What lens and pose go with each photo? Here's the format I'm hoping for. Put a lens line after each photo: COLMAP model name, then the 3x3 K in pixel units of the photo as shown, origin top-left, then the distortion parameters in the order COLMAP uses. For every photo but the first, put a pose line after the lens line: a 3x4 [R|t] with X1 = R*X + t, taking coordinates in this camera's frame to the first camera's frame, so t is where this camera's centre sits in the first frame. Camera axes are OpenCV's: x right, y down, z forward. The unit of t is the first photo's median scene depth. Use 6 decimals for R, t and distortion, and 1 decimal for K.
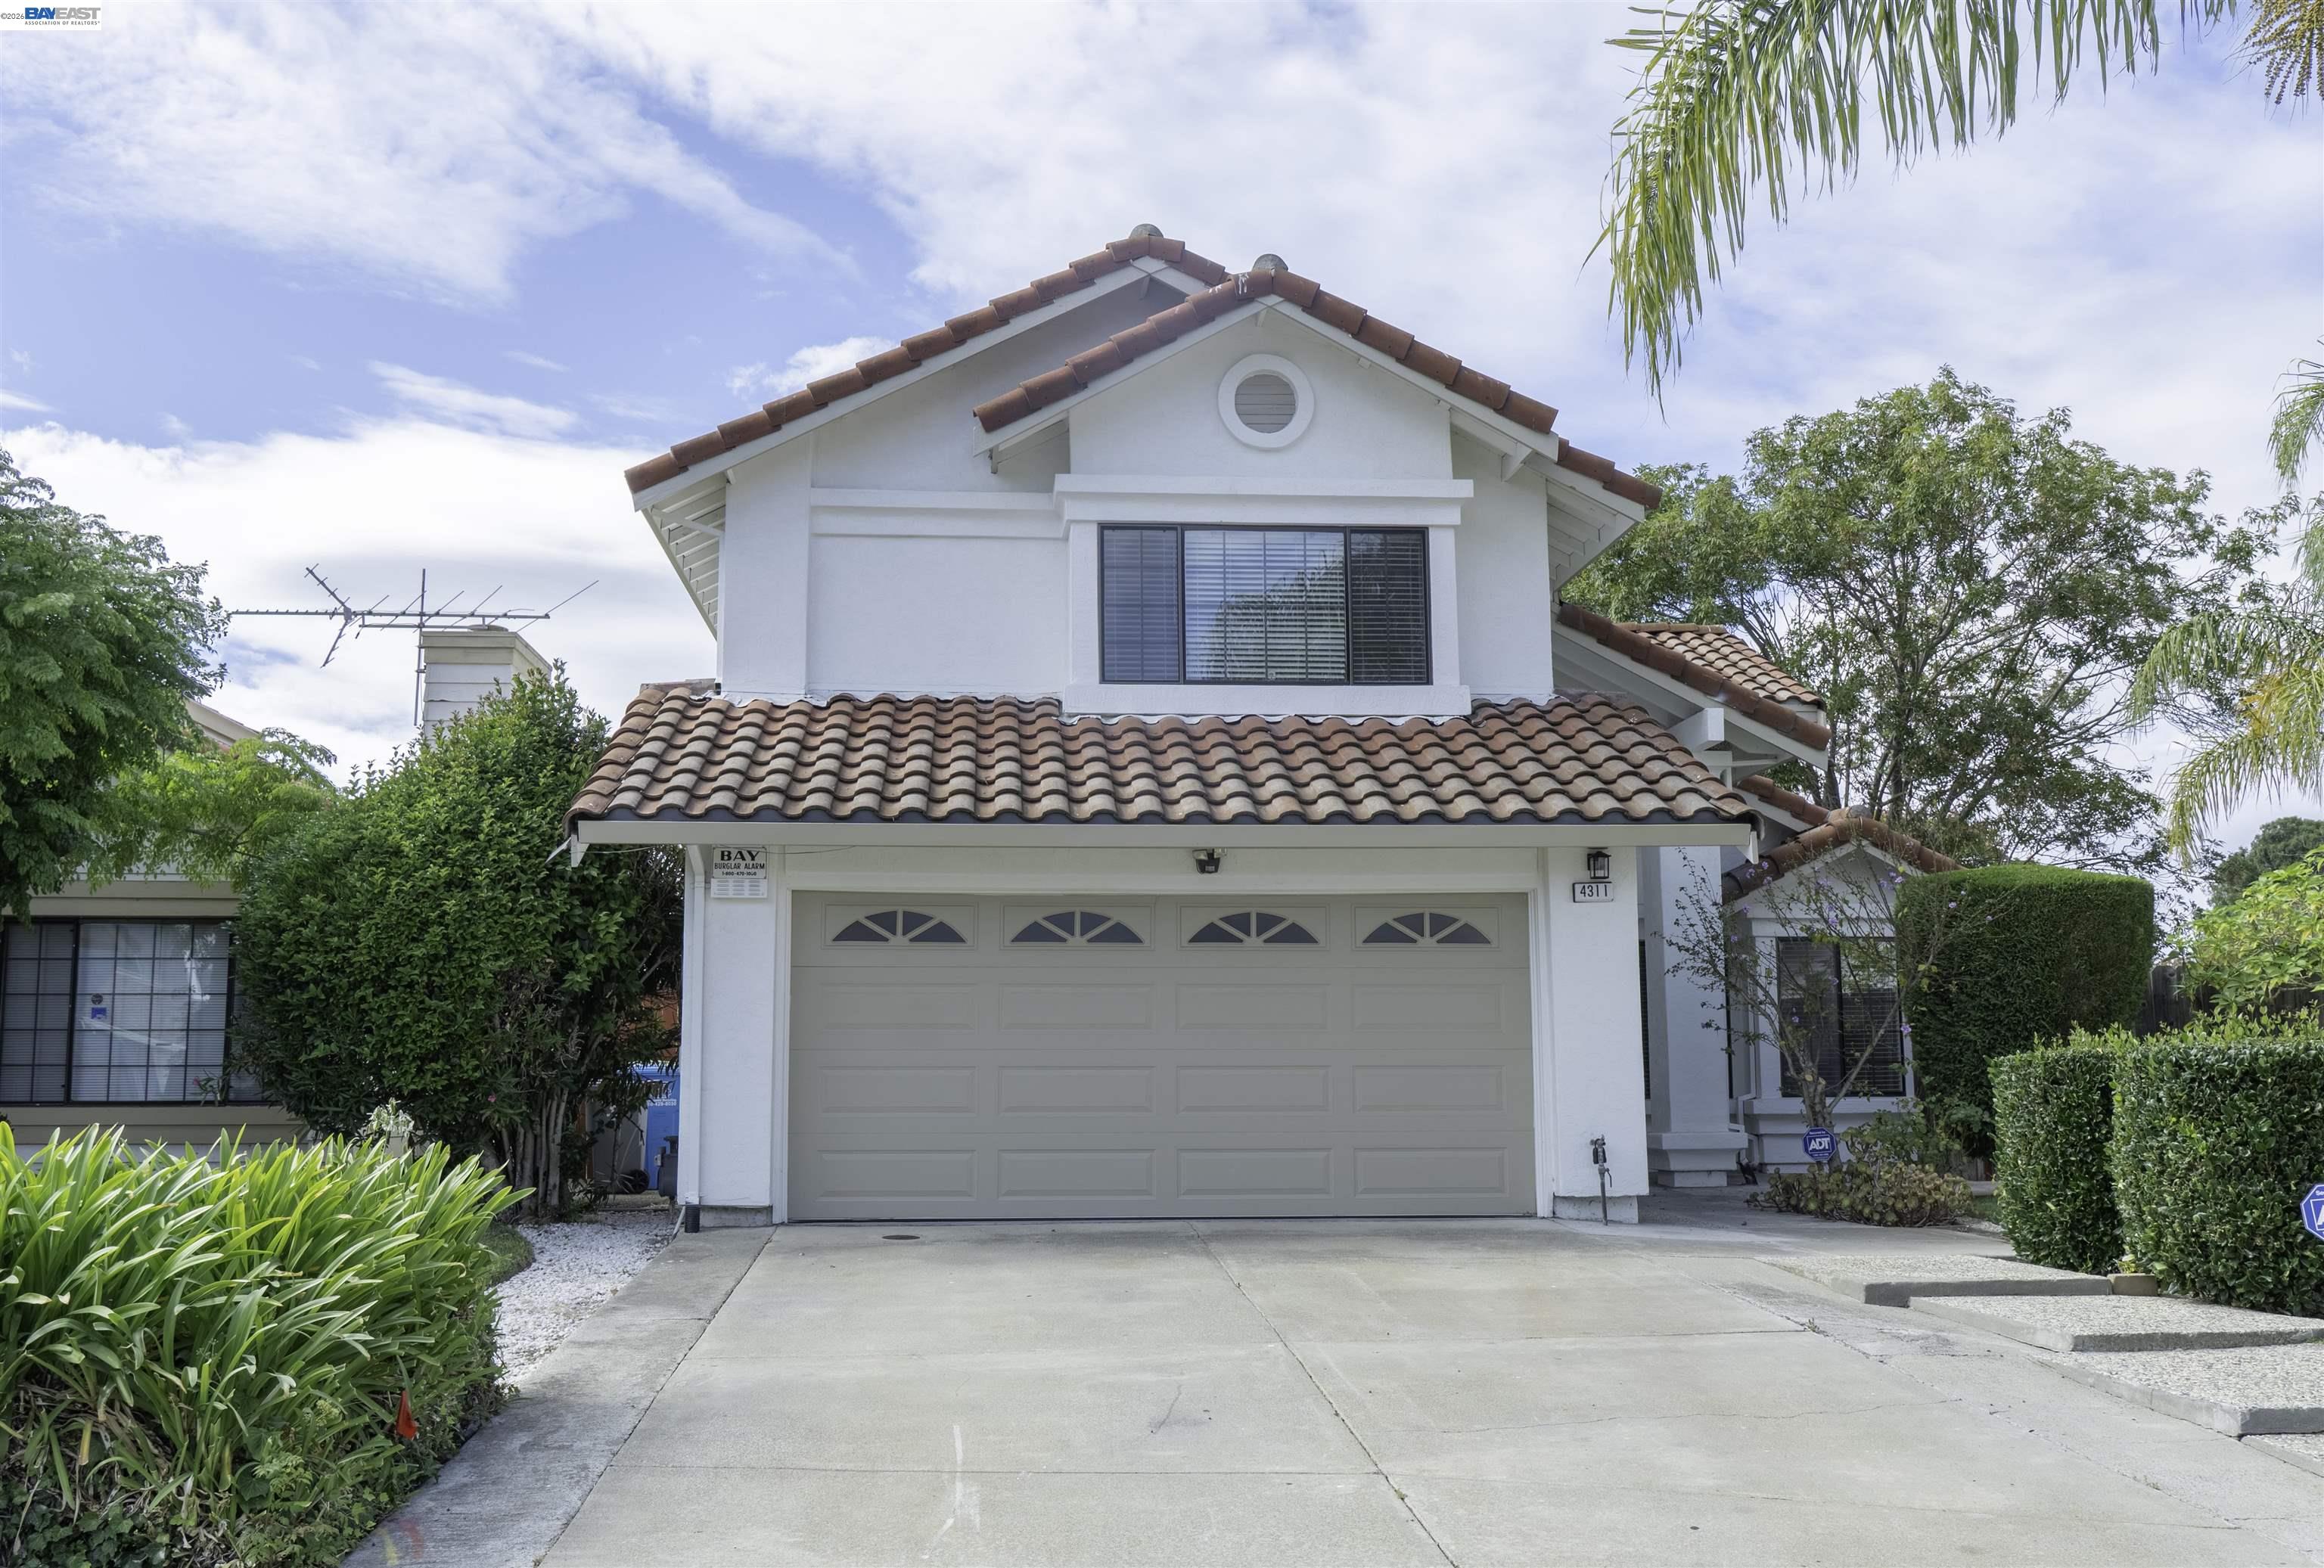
lens RADIAL K [[2085.9, 0, 1152.5], [0, 2085.9, 839.3], [0, 0, 1]] dist [-0.020609, 0.049904]
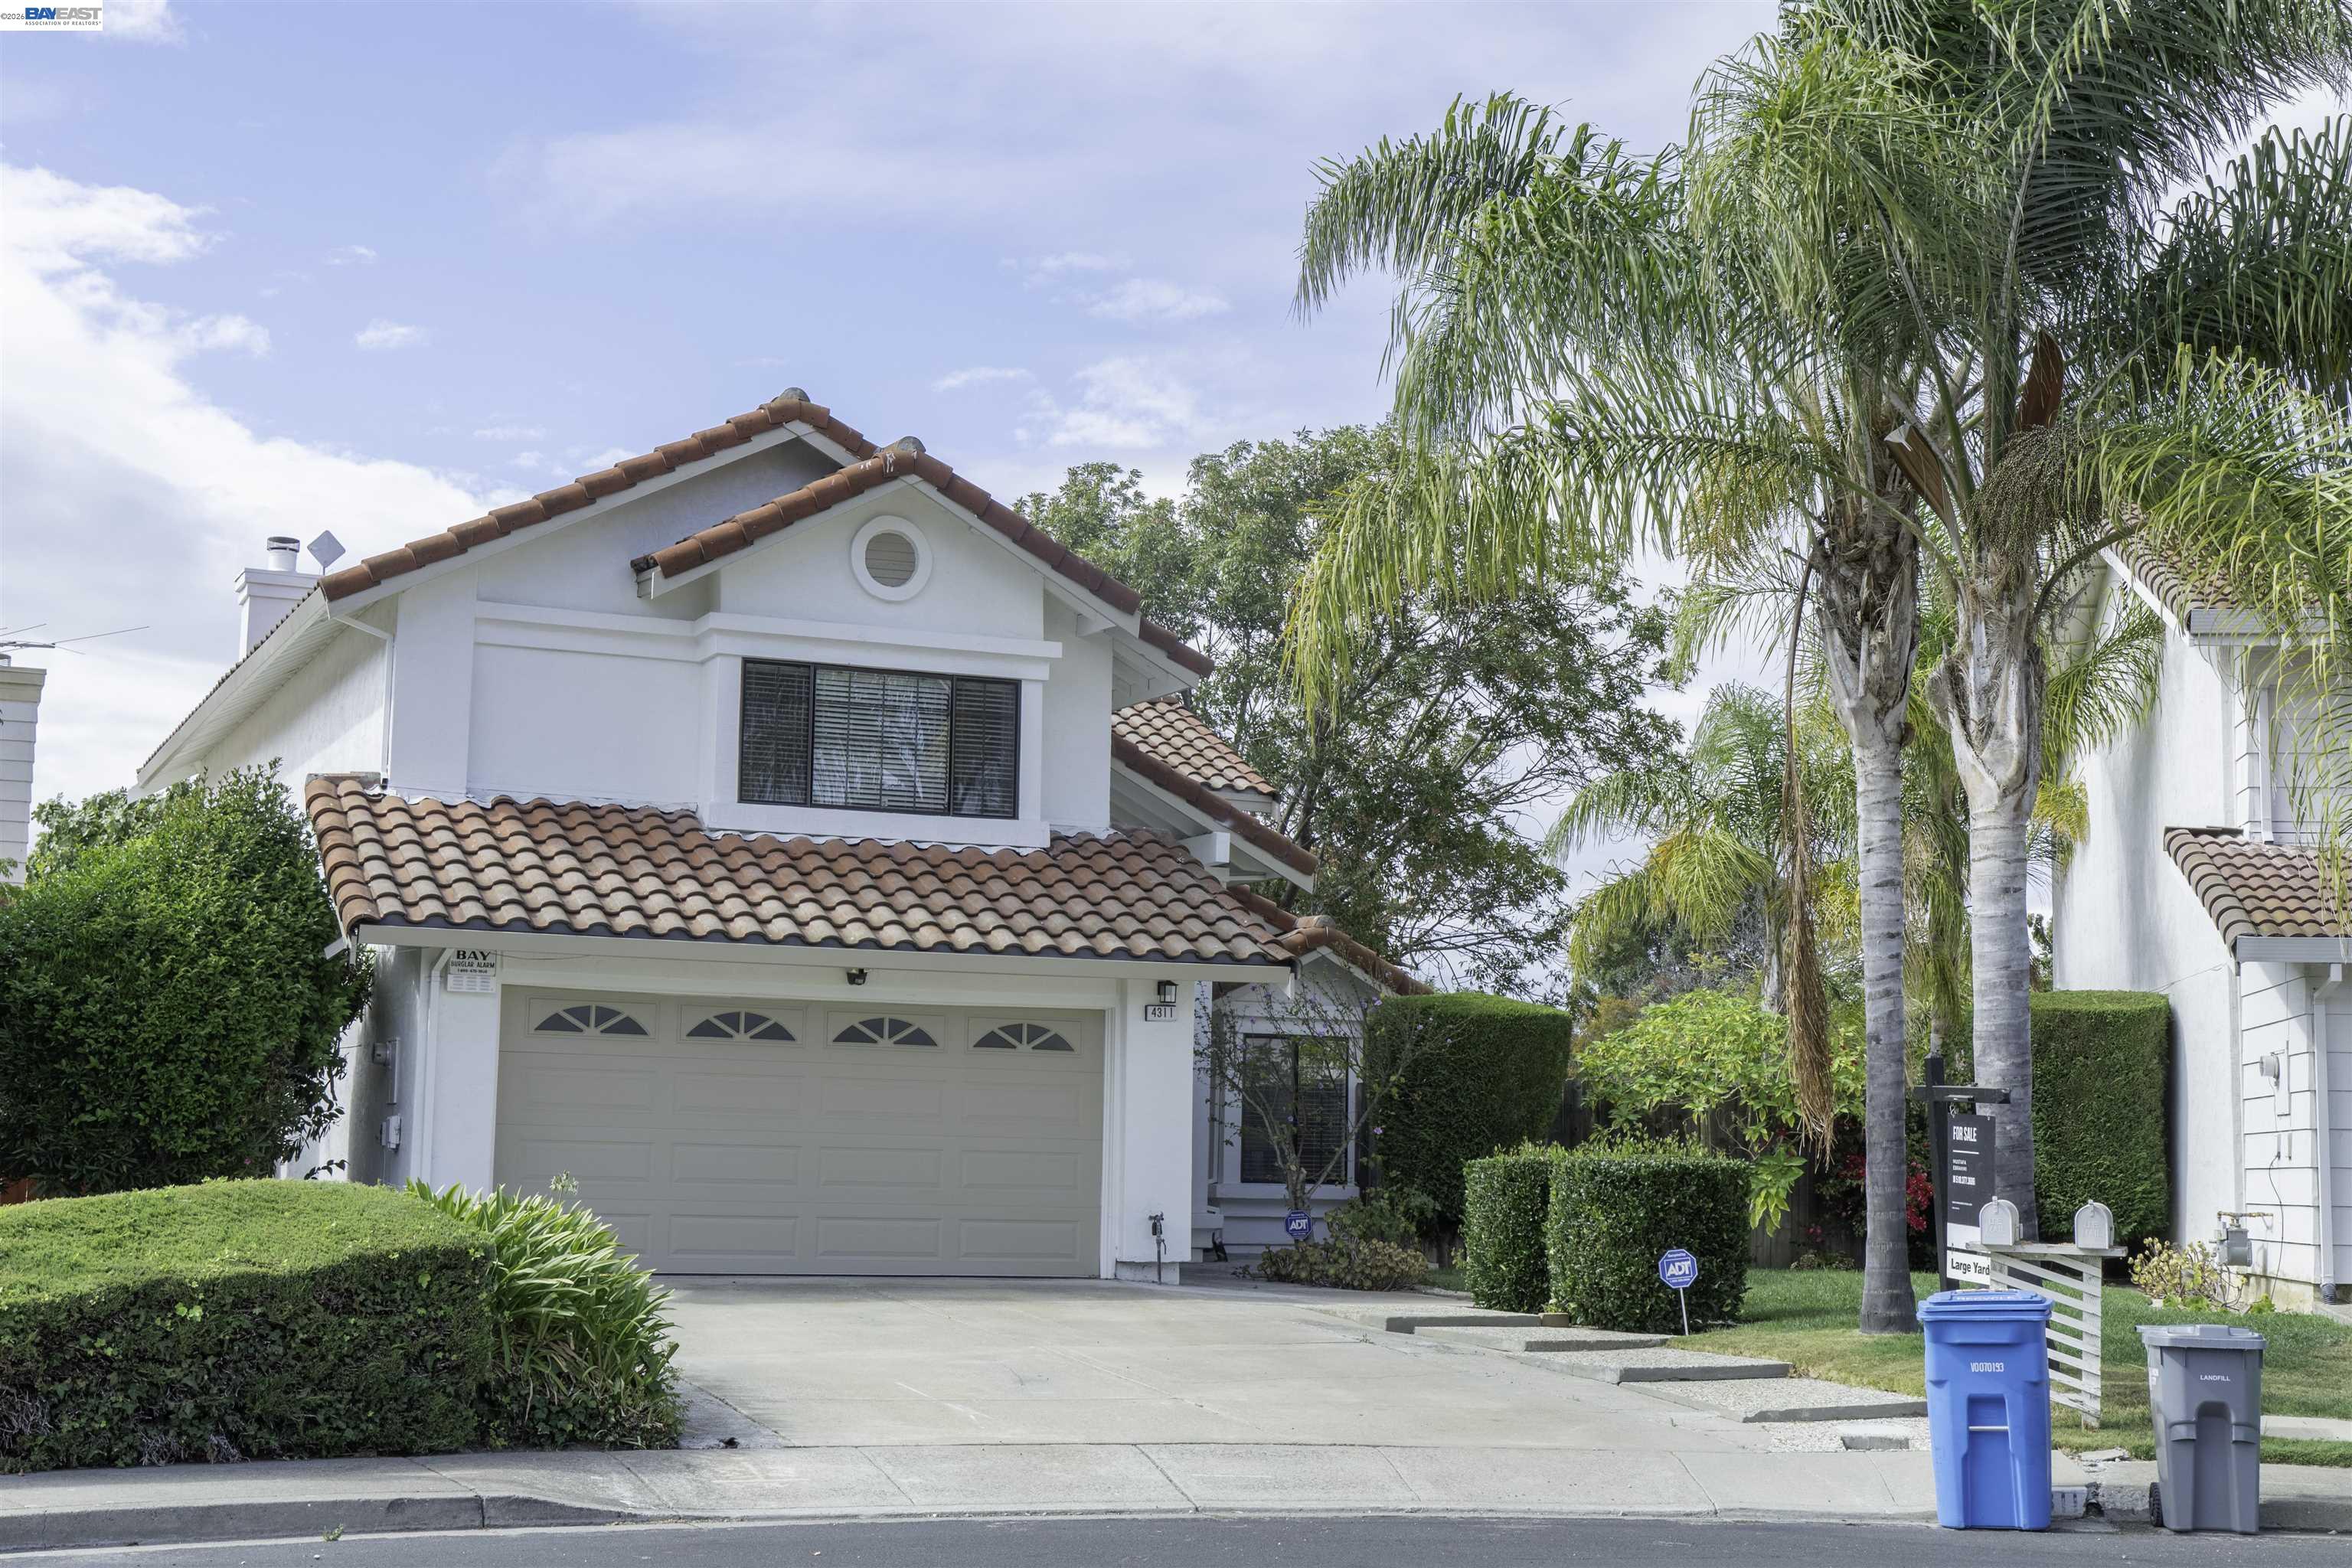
lens RADIAL K [[3123.8, 0, 1175.2], [0, 3123.8, 786.3], [0, 0, 1]] dist [-0.002123, 0.000000]
pose [[0.942368, 0.063922, 0.328416, -0.360417], [-0.064927, 0.997859, -0.007919, -0.086295], [-0.328219, -0.013860, 0.944500, -0.673166]]
